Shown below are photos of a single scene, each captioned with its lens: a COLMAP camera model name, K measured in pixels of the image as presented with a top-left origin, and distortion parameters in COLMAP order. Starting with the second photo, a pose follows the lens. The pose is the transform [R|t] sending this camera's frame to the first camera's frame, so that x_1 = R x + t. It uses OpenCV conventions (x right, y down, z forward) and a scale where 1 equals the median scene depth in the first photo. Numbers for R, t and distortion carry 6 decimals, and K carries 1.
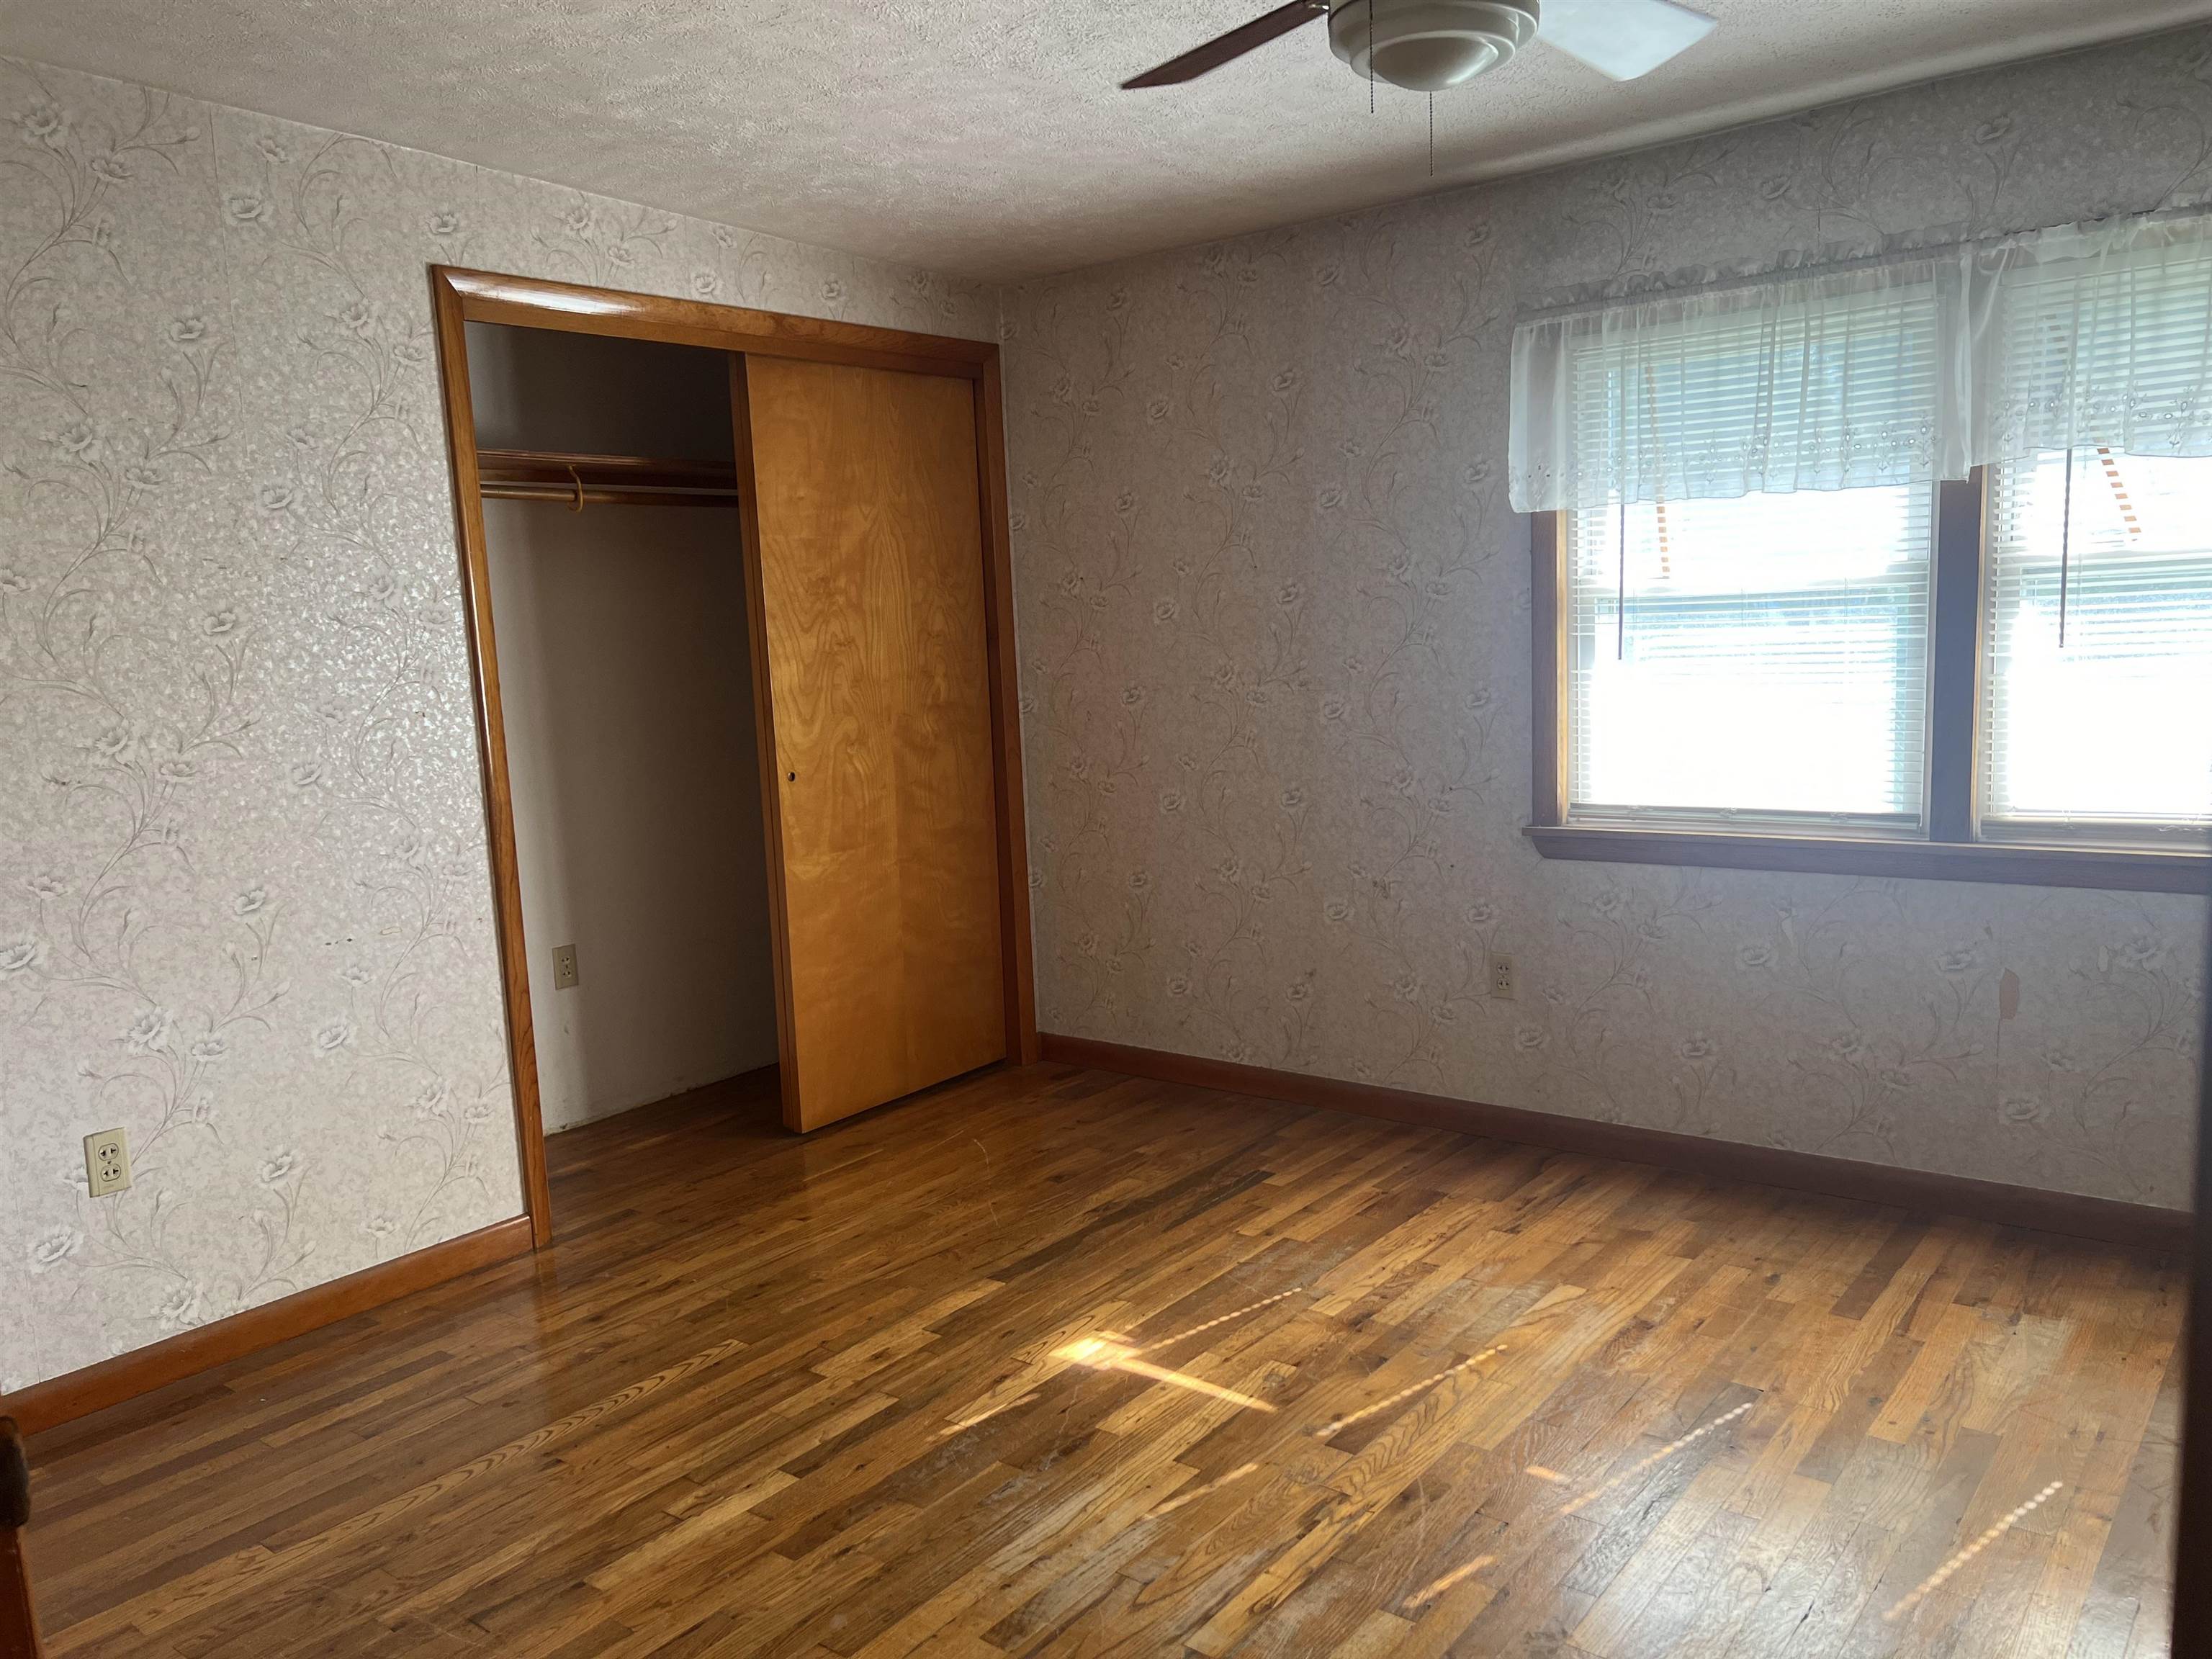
lens RADIAL K [[1667.5, 0, 1092.3], [0, 1667.5, 837.5], [0, 0, 1]] dist [0.049802, -0.064341]
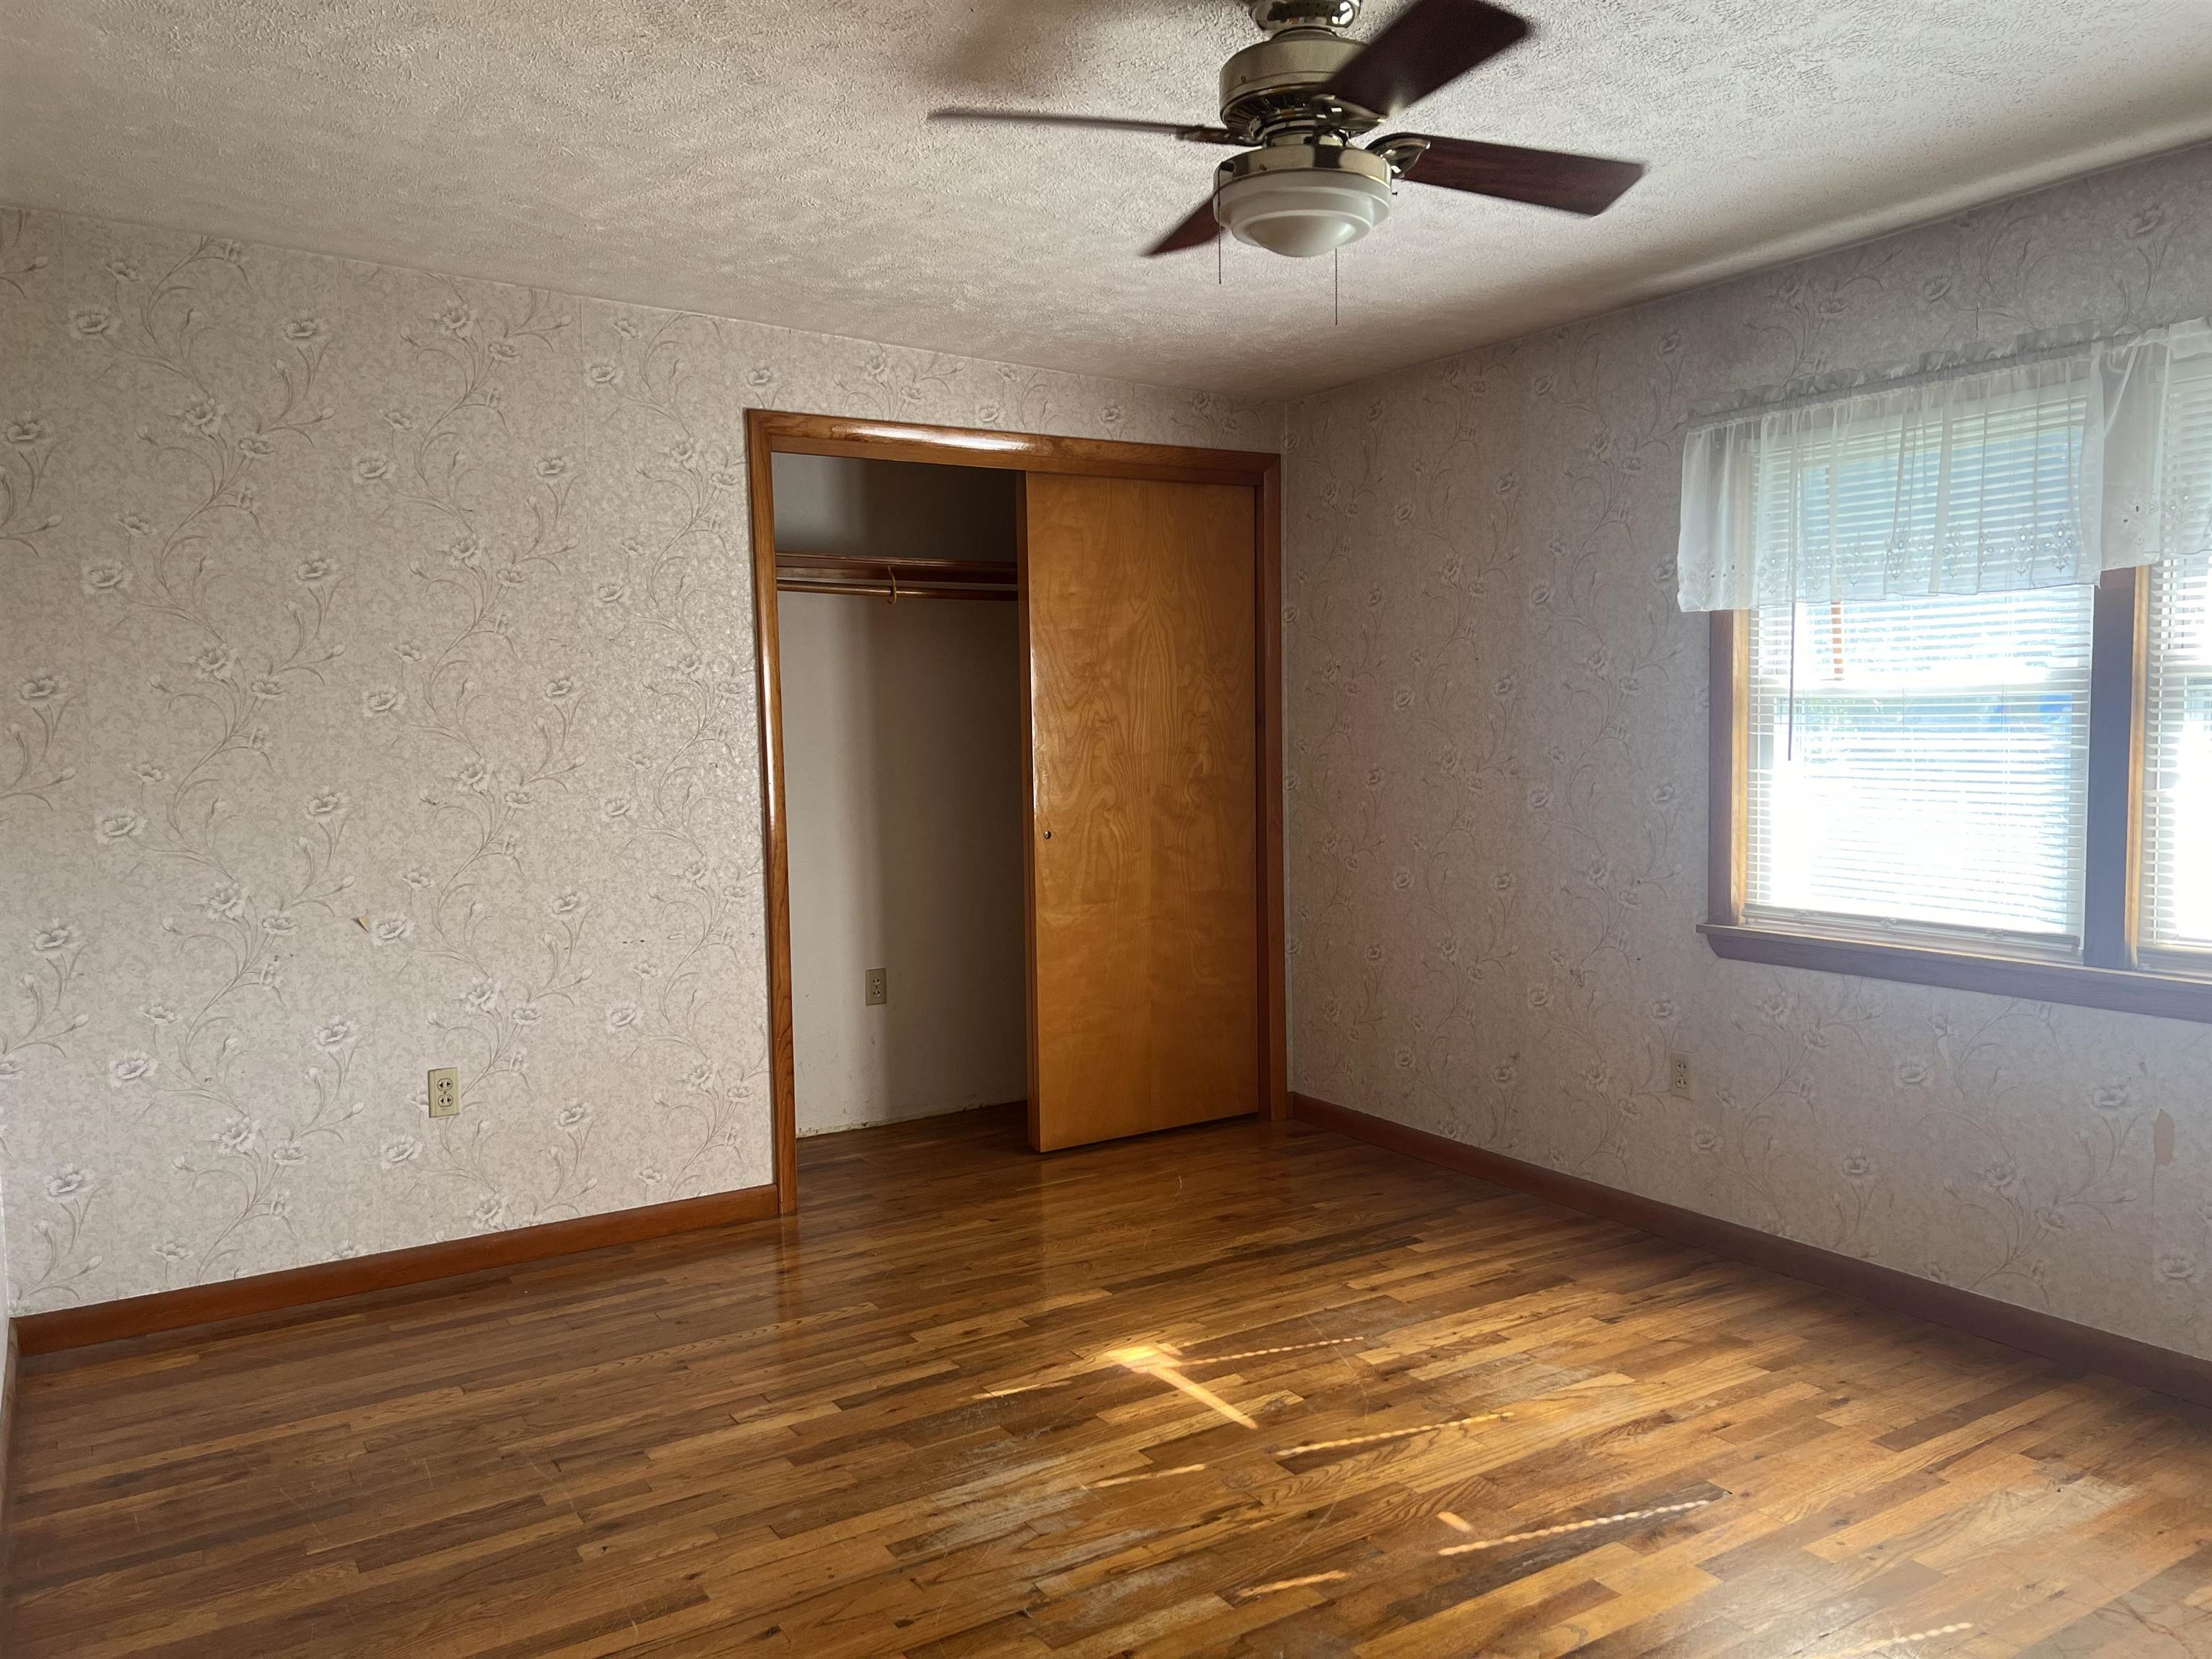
lens RADIAL K [[1667.5, 0, 1113.0], [0, 1667.5, 827.0], [0, 0, 1]] dist [0.049802, -0.064341]
pose [[0.940572, 0.053155, -0.335408, 0.301304], [-0.071601, 0.996512, -0.042862, 0.004325], [0.331960, 0.064330, 0.941097, -0.067475]]
